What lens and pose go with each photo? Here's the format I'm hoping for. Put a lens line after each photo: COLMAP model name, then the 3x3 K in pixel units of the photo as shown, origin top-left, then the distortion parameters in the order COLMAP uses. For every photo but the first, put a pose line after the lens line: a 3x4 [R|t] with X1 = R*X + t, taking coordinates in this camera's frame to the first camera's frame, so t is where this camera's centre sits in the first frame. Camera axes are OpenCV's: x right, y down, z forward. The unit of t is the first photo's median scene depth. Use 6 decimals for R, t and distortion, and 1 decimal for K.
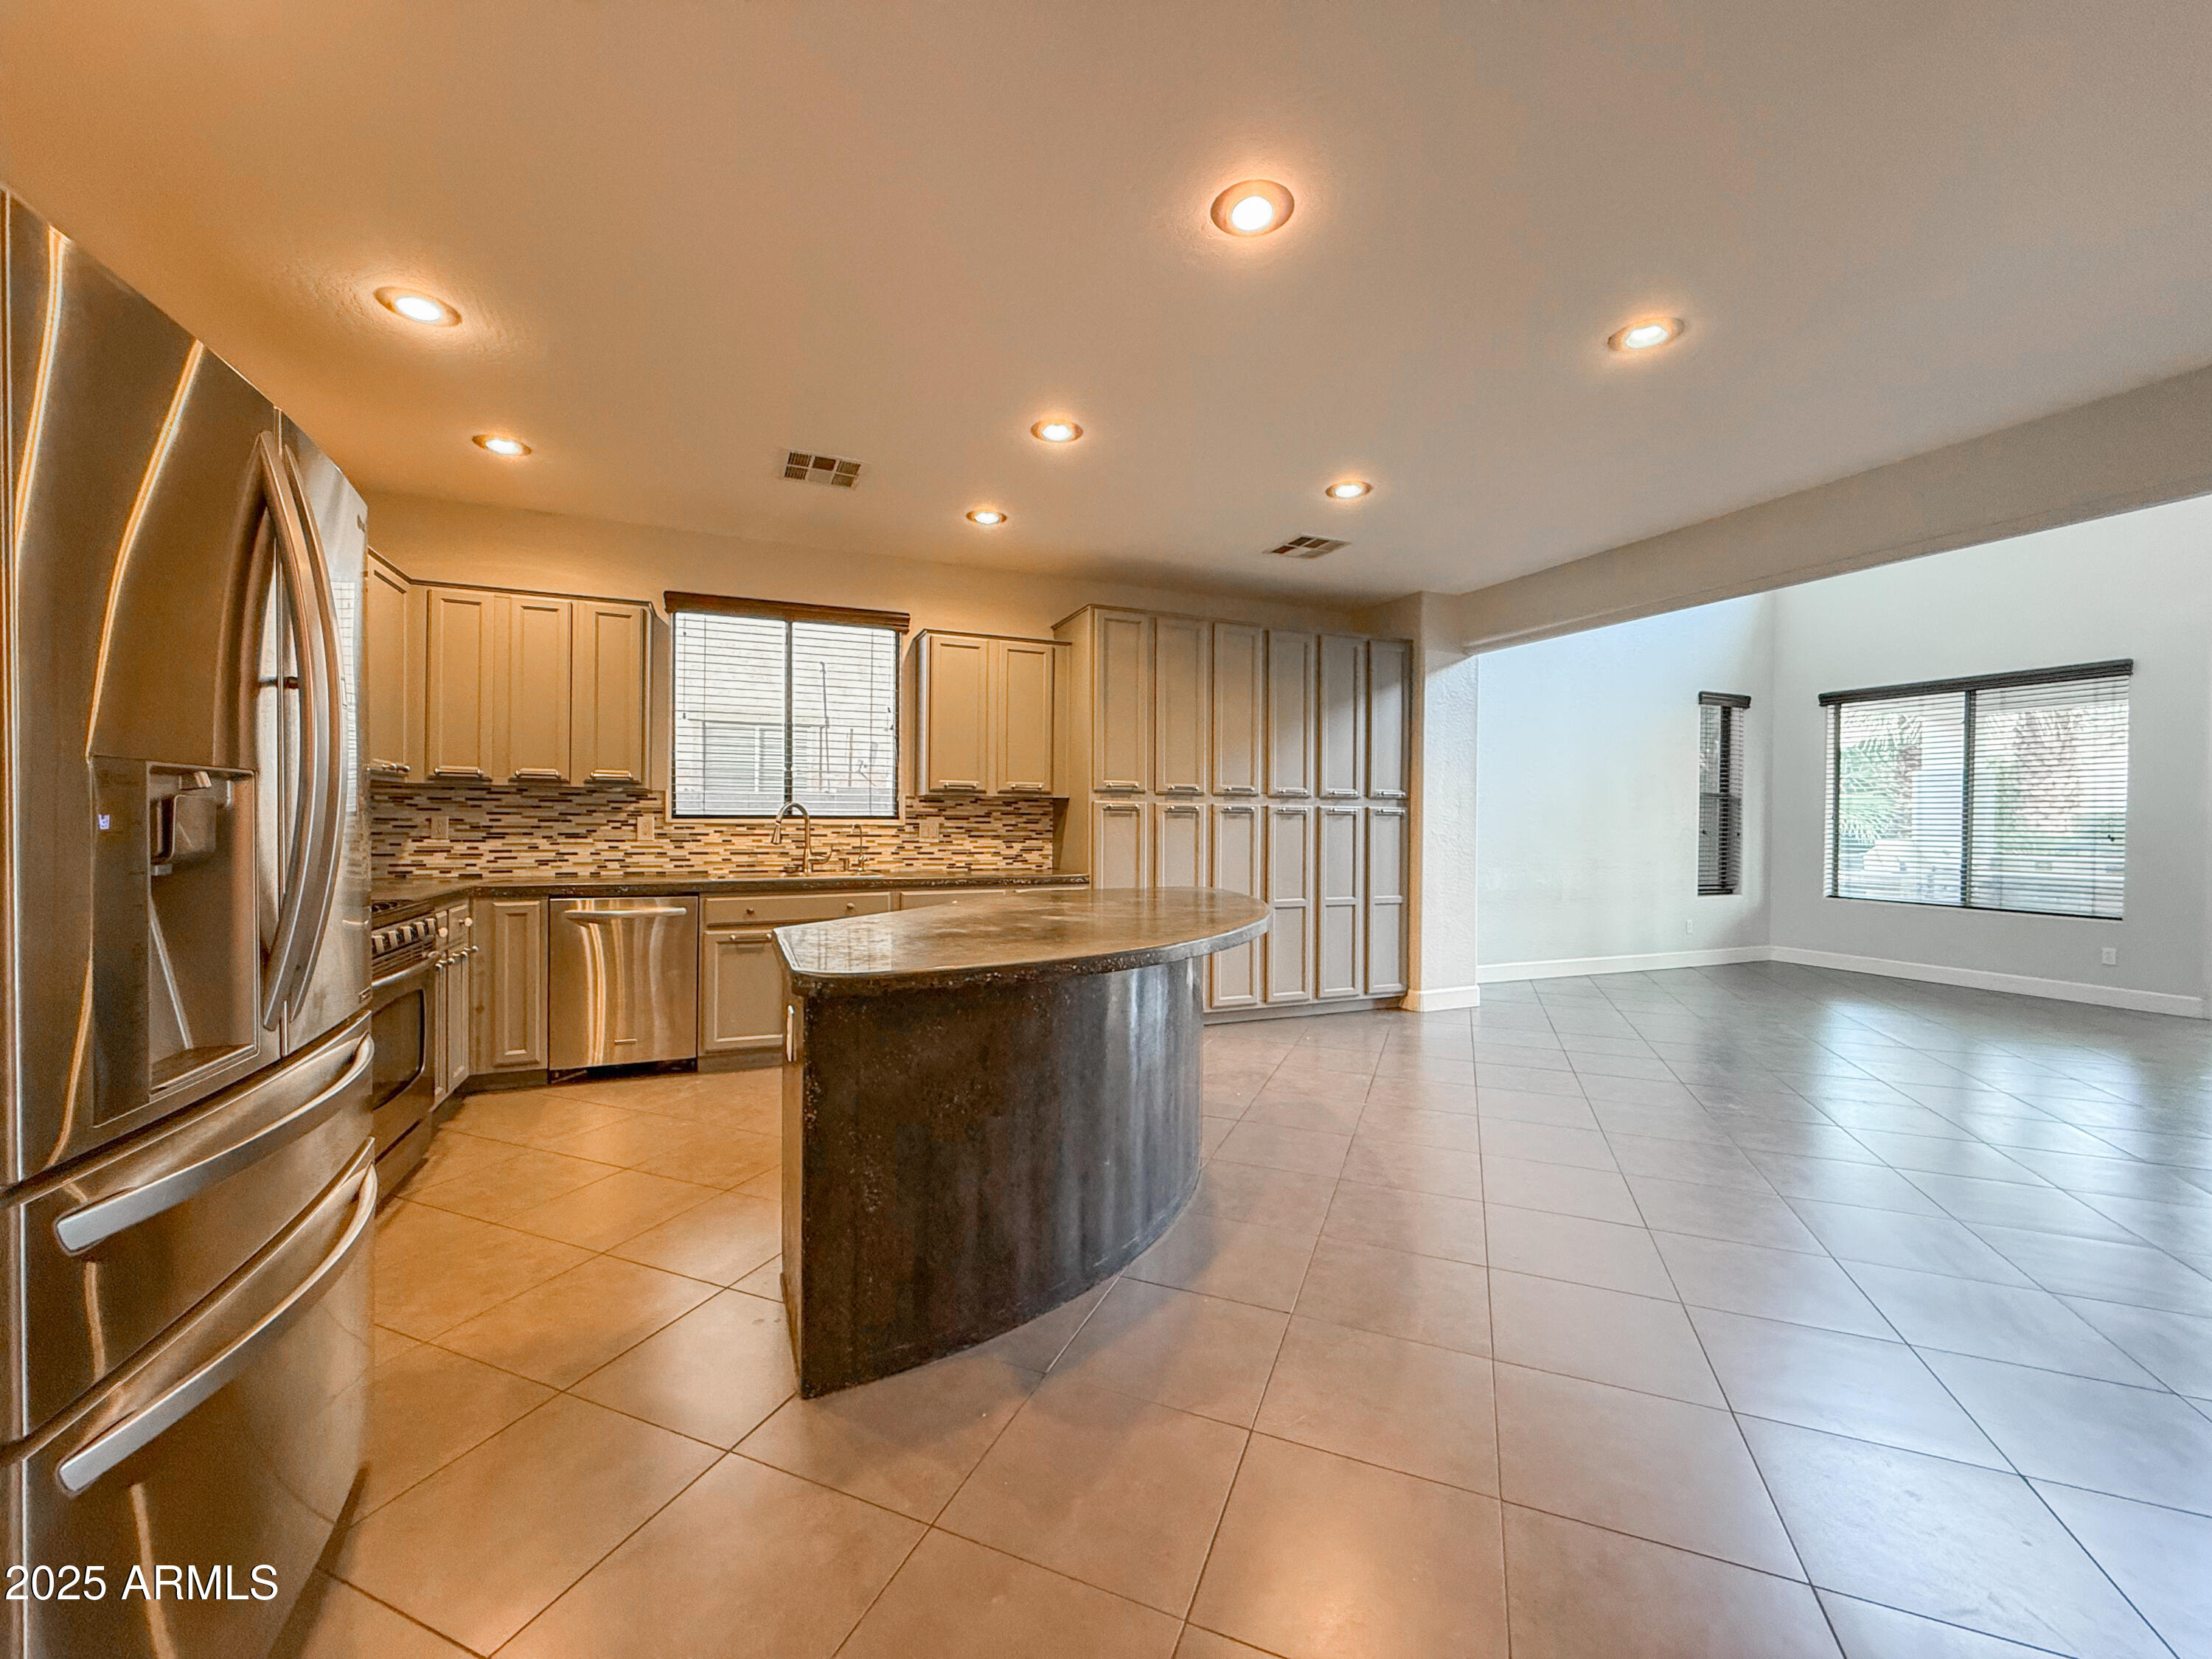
lens RADIAL K [[881.4, 0, 1105.5], [0, 881.4, 833.4], [0, 0, 1]] dist [0.000640, -0.000087]
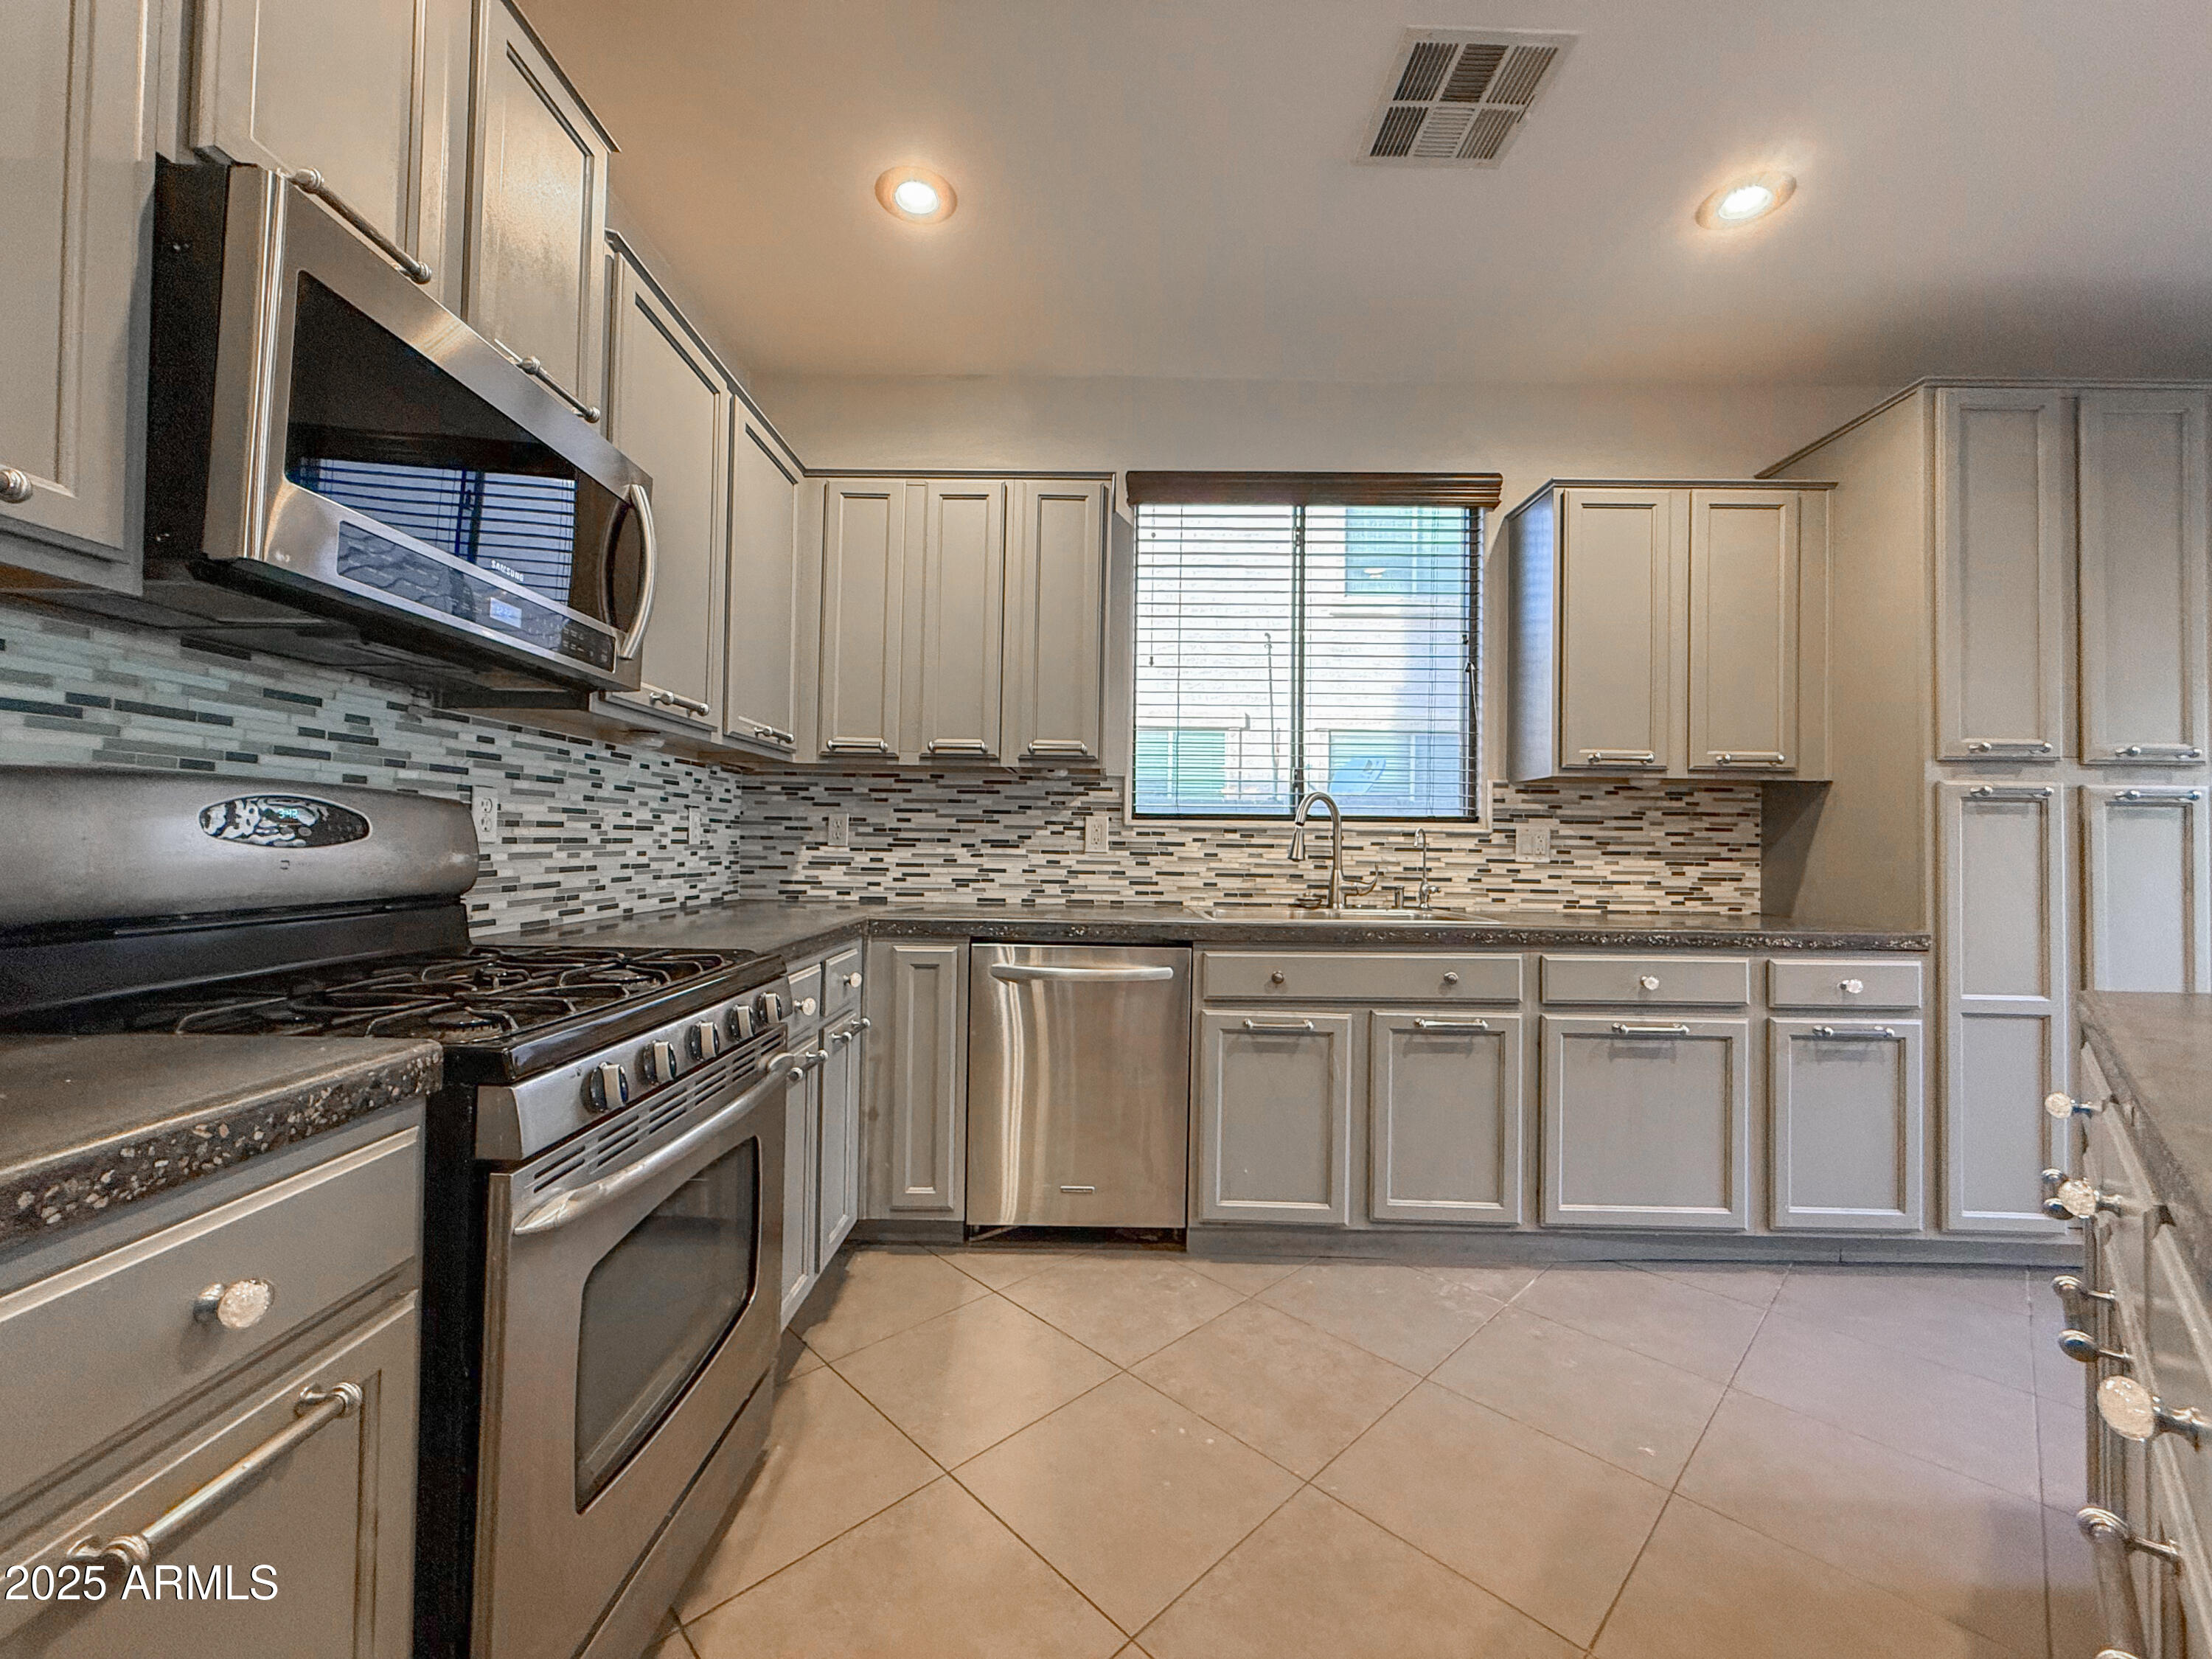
lens RADIAL K [[881.4, 0, 1090.3], [0, 881.4, 838.5], [0, 0, 1]] dist [0.000640, -0.000087]
pose [[0.914061, 0.002150, -0.405571, -0.260537], [-0.012359, 0.999669, -0.022554, 0.012482], [0.405388, 0.025629, 0.913785, 0.400987]]
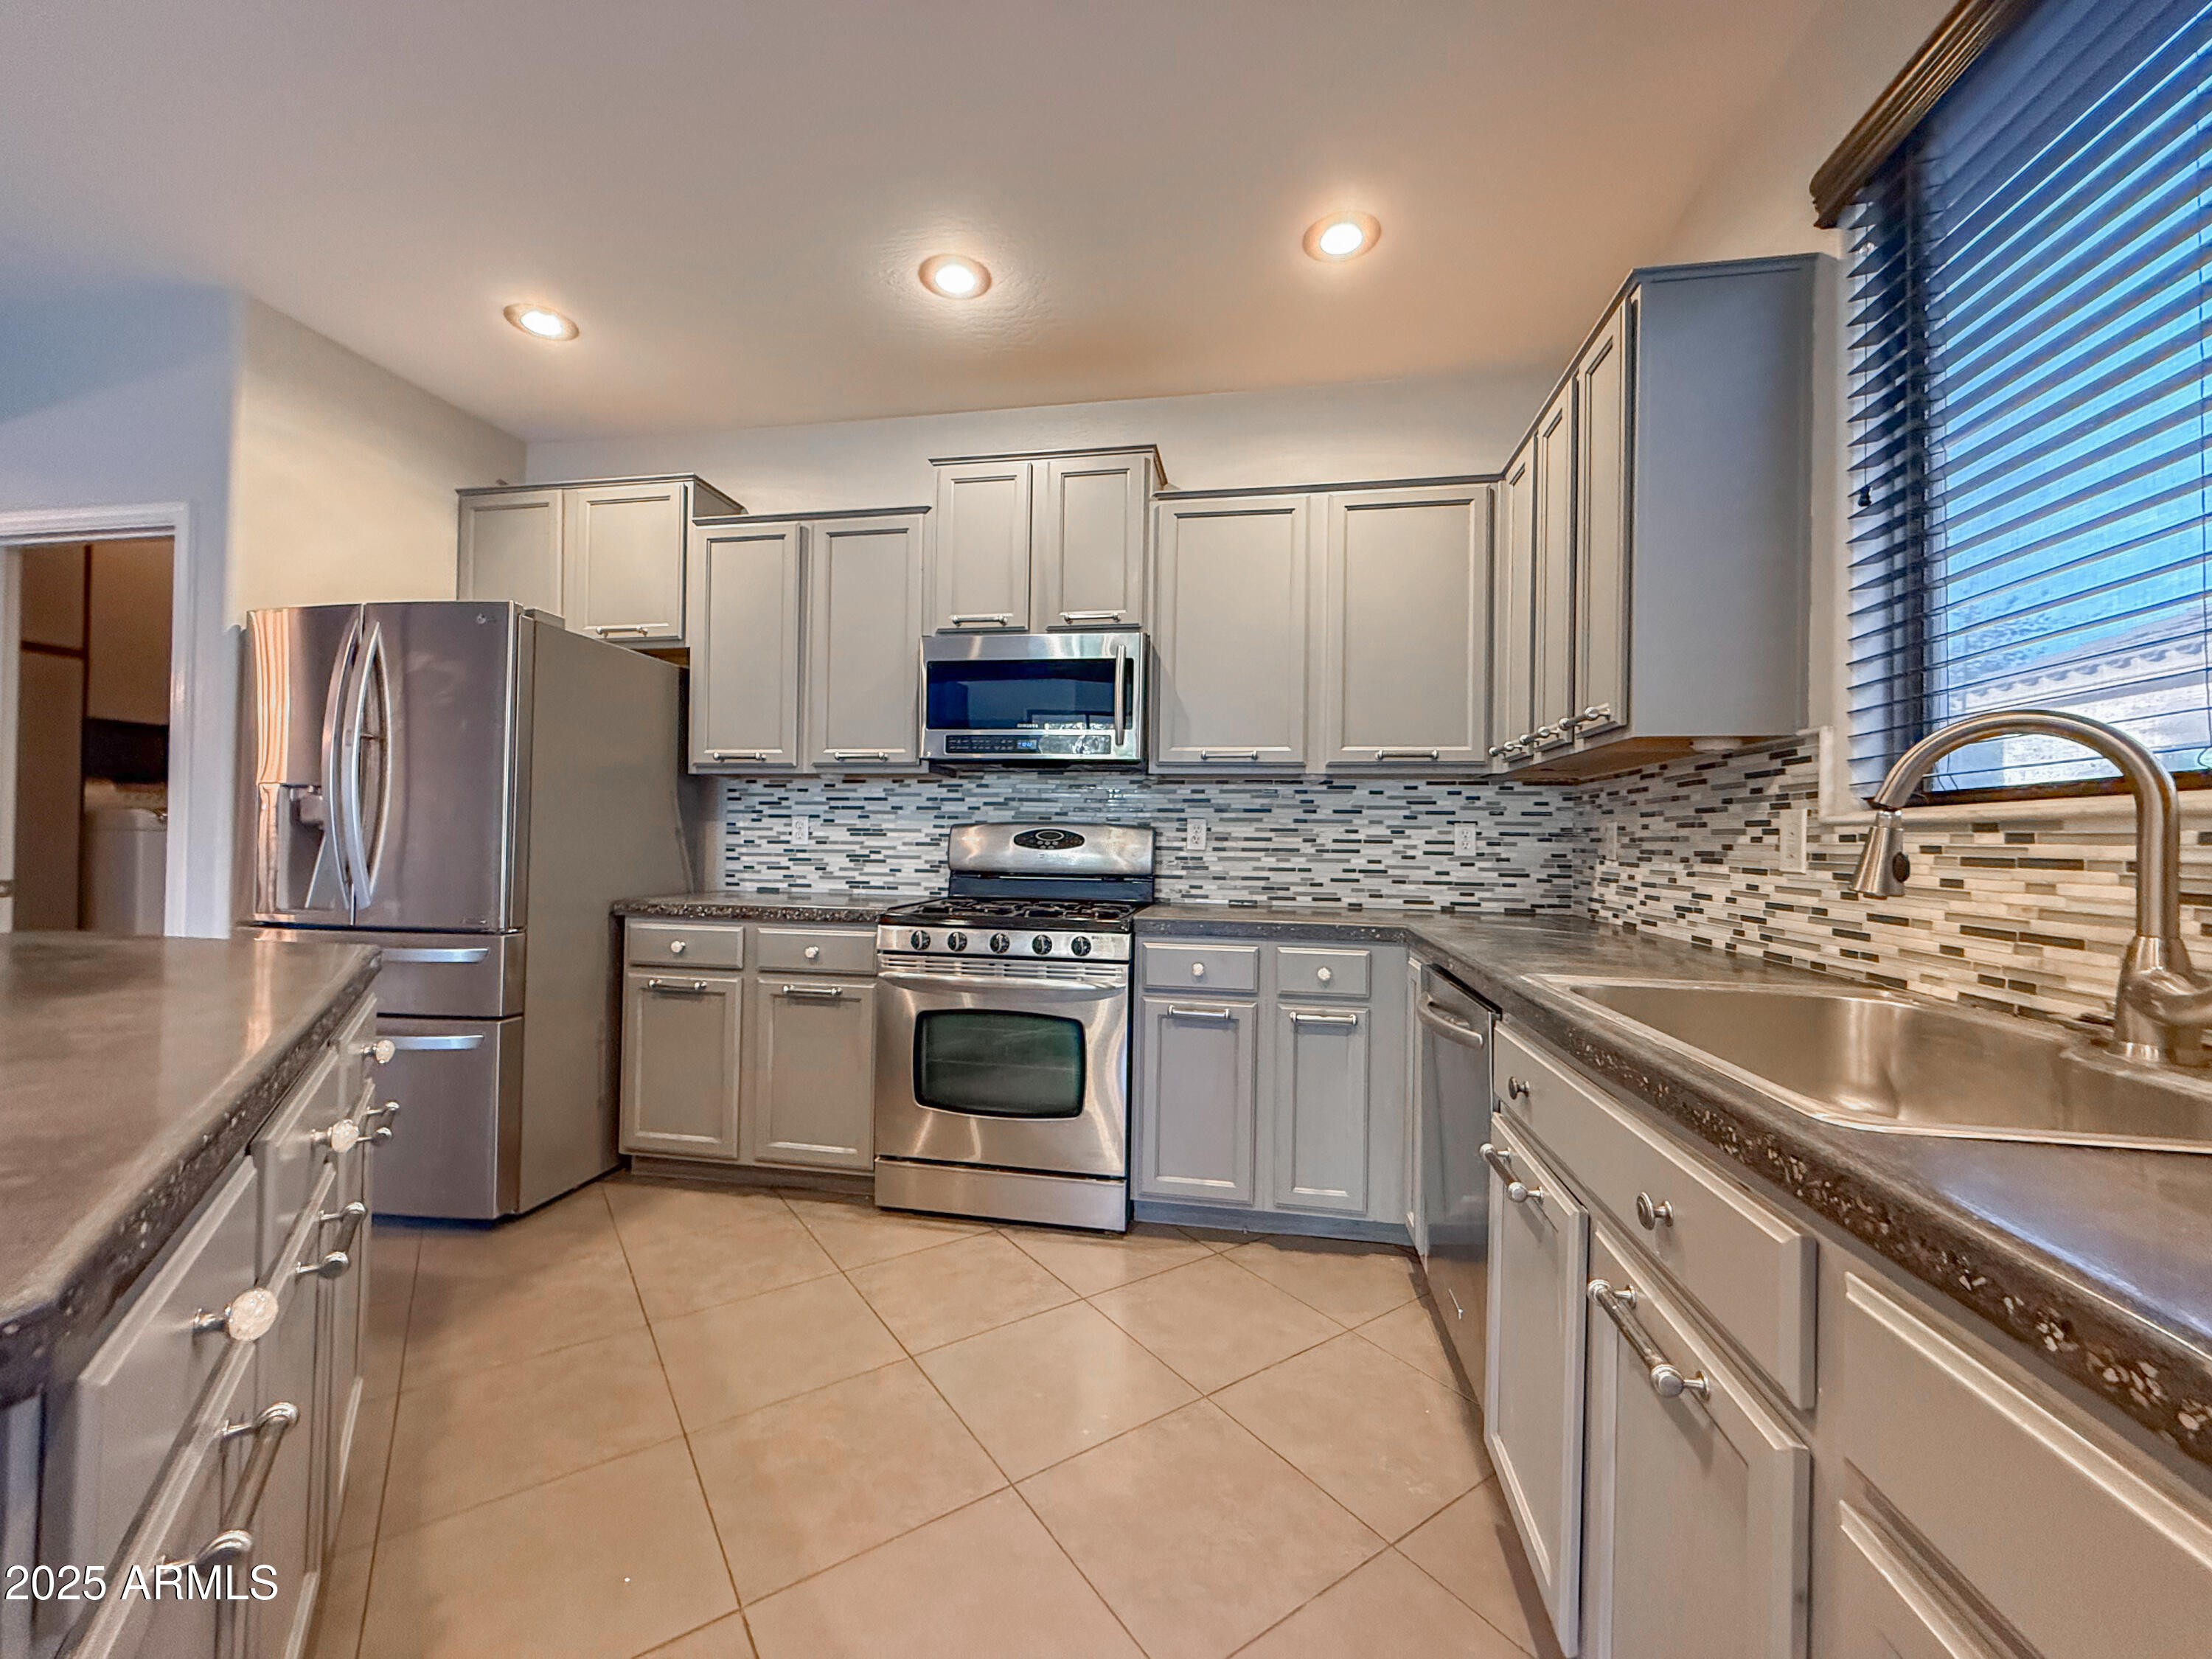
lens RADIAL K [[881.4, 0, 1100.6], [0, 881.4, 835.5], [0, 0, 1]] dist [0.000640, -0.000087]
pose [[-0.546560, -0.023217, -0.837098, -0.052367], [-0.032945, 0.999438, -0.006208, 0.004299], [0.836771, 0.024185, -0.547018, 0.954359]]
